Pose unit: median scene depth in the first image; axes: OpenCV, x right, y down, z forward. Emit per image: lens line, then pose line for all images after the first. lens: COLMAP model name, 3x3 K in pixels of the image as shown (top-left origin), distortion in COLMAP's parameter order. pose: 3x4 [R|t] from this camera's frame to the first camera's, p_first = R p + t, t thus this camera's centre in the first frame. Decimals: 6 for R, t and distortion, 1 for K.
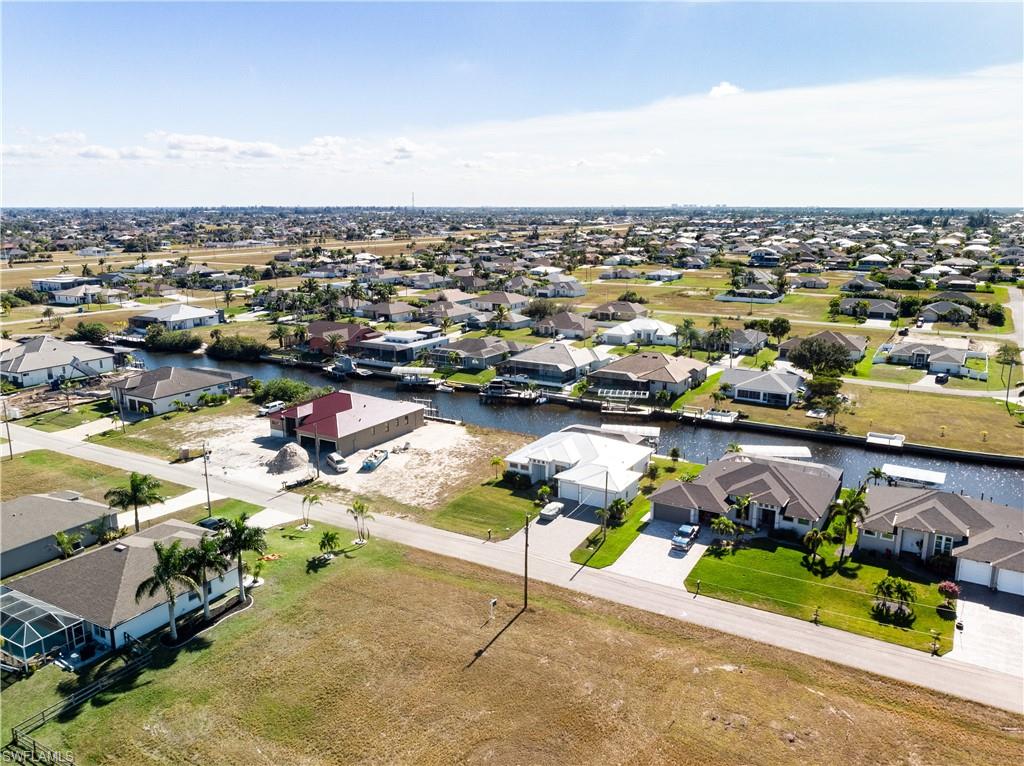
lens RADIAL K [[785.3, 0, 516.0], [0, 785.3, 384.1], [0, 0, 1]] dist [0.008511, 0.000510]
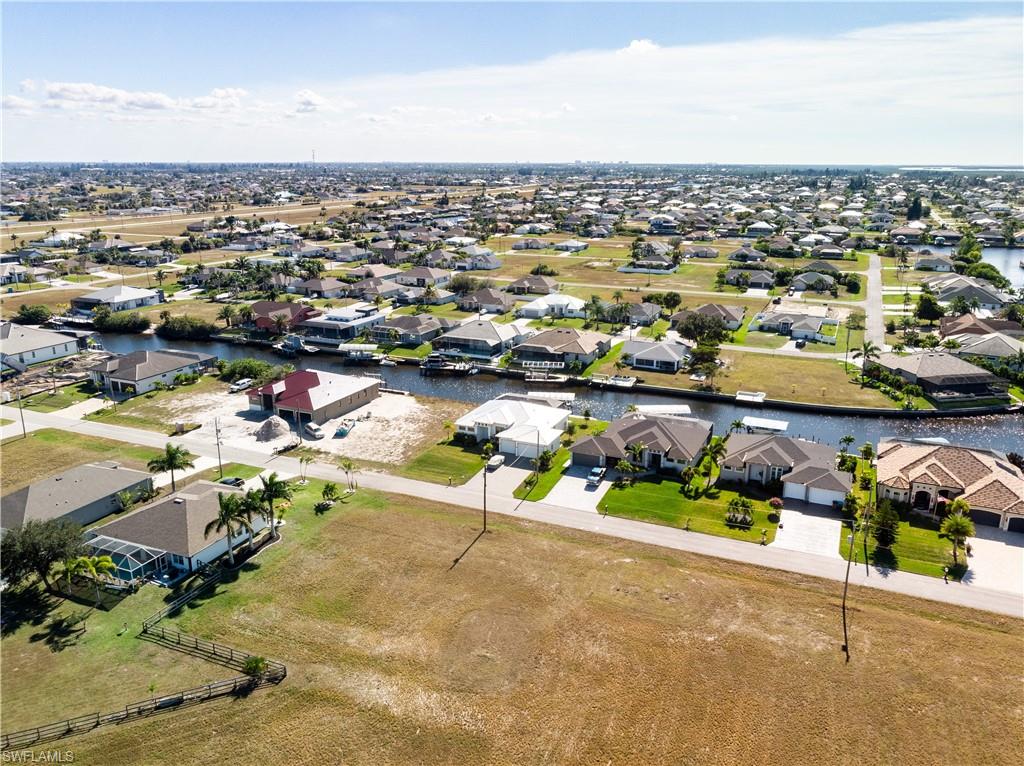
lens RADIAL K [[785.3, 0, 516.0], [0, 785.3, 384.1], [0, 0, 1]] dist [0.008511, 0.000510]
pose [[0.993042, -0.028935, 0.114150, -0.043502], [0.022927, 0.998299, 0.053597, -0.023915], [-0.115507, -0.050607, 0.992017, -0.191042]]
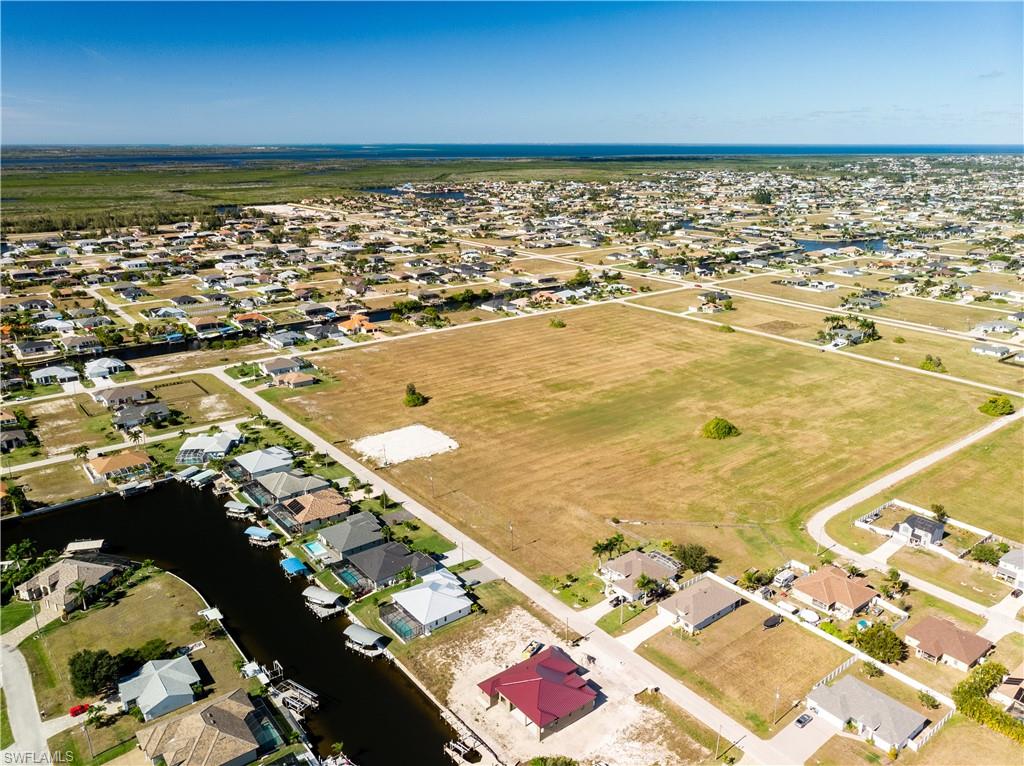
lens RADIAL K [[773.6, 0, 515.8], [0, 773.6, 381.6], [0, 0, 1]] dist [0.005861, -0.000198]
pose [[-0.929638, -0.107236, 0.352524, -0.521291], [0.085687, 0.867571, 0.489875, -0.928953], [-0.358372, 0.485613, -0.797339, 1.615178]]
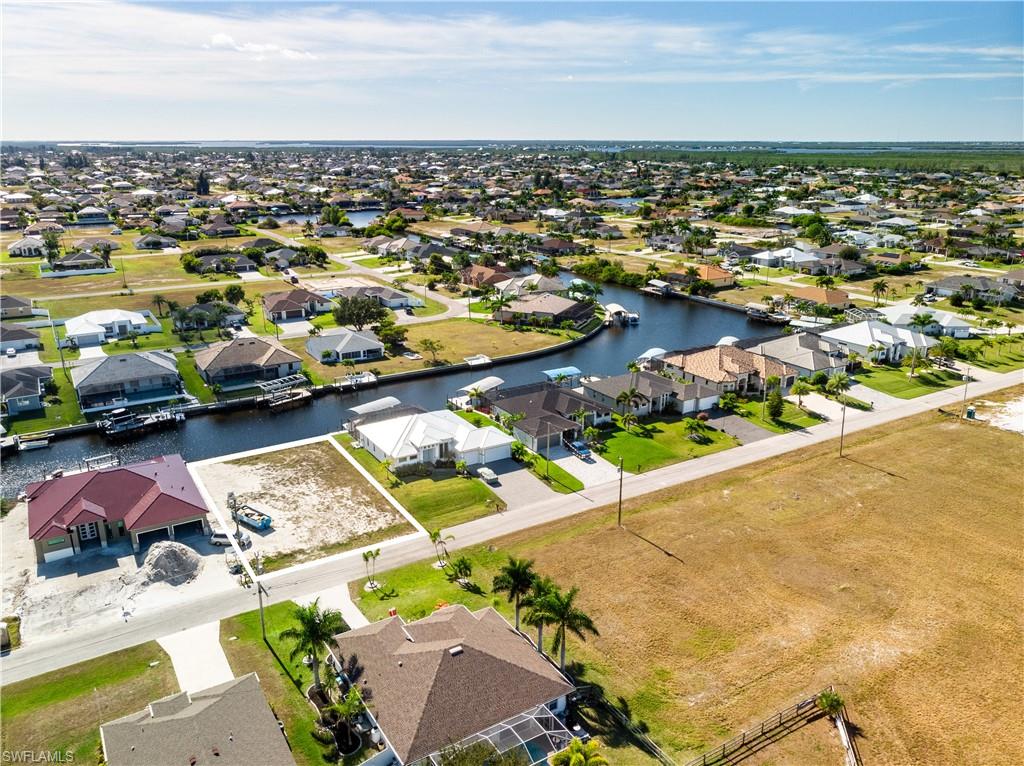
lens RADIAL K [[773.6, 0, 515.8], [0, 773.6, 381.6], [0, 0, 1]] dist [0.005861, -0.000198]
pose [[0.467102, -0.263757, 0.843948, -0.588797], [0.195171, 0.961686, 0.192531, -0.127638], [-0.862395, 0.074782, 0.500683, 0.244288]]
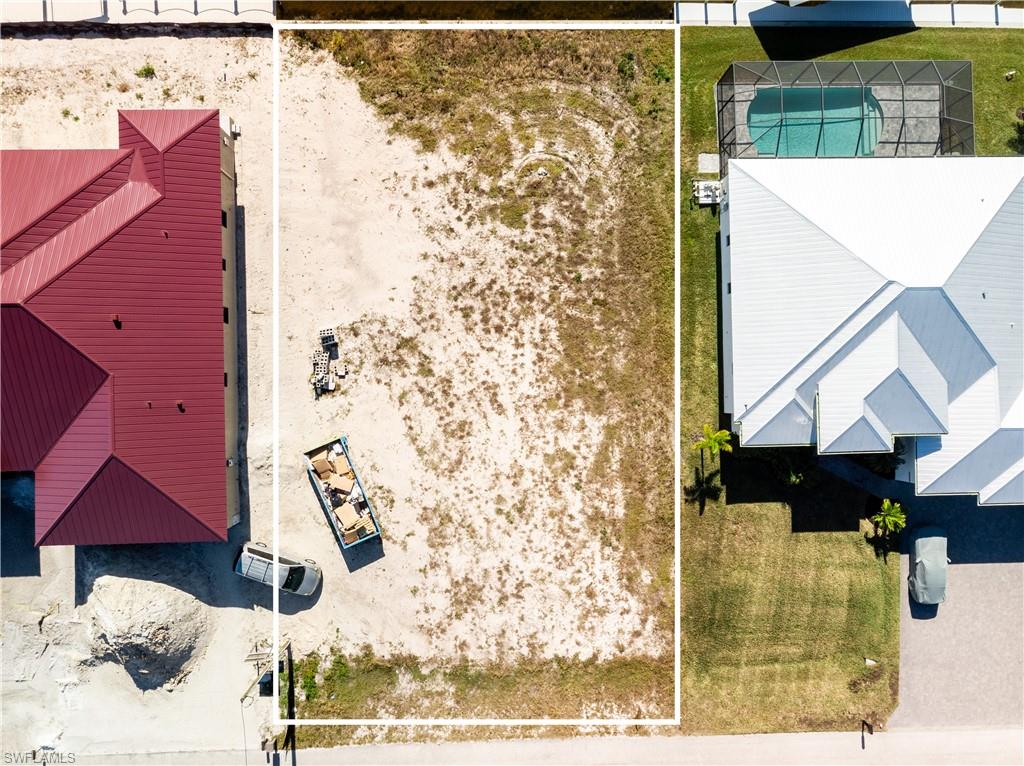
lens RADIAL K [[759.6, 0, 515.3], [0, 759.6, 384.2], [0, 0, 1]] dist [0.007739, 0.009995]
pose [[0.850182, -0.524928, 0.040500, -0.079944], [0.076228, 0.198843, 0.977062, -0.204669], [-0.520941, -0.827594, 0.209067, 0.746103]]
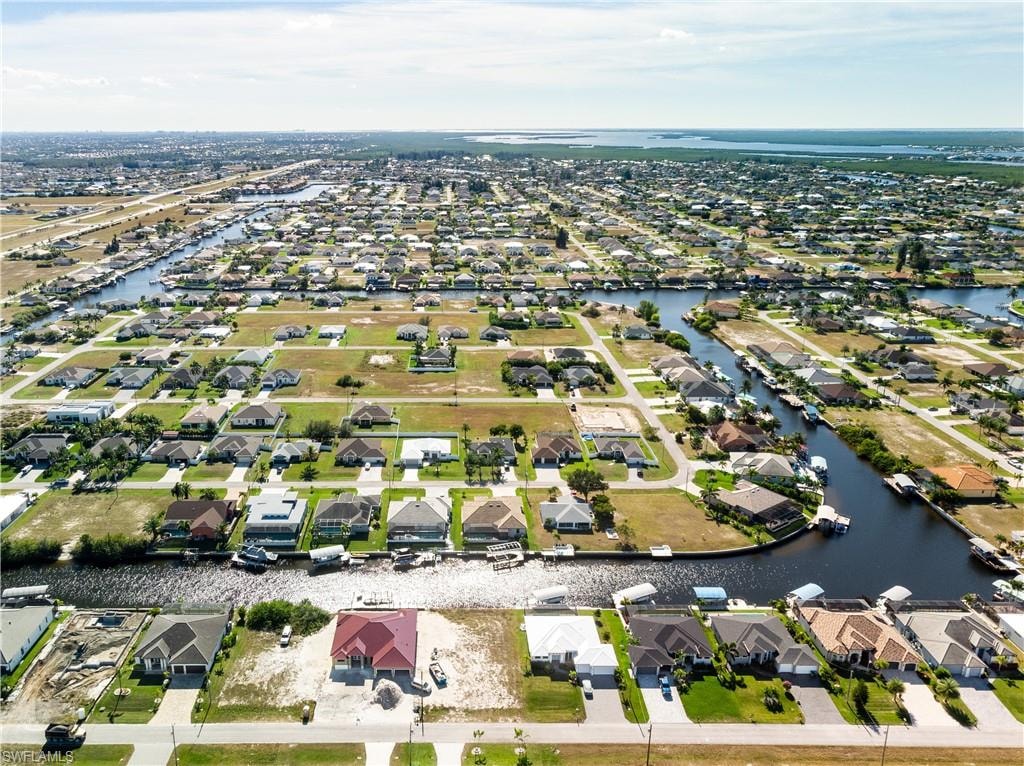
lens RADIAL K [[782.8, 0, 444.3], [0, 782.8, 381.9], [0, 0, 1]] dist [0.009442, -0.011565]
pose [[0.864532, -0.158391, 0.476967, -0.639992], [0.114986, 0.986204, 0.119078, -0.506075], [-0.489248, -0.048102, 0.870817, -0.226032]]
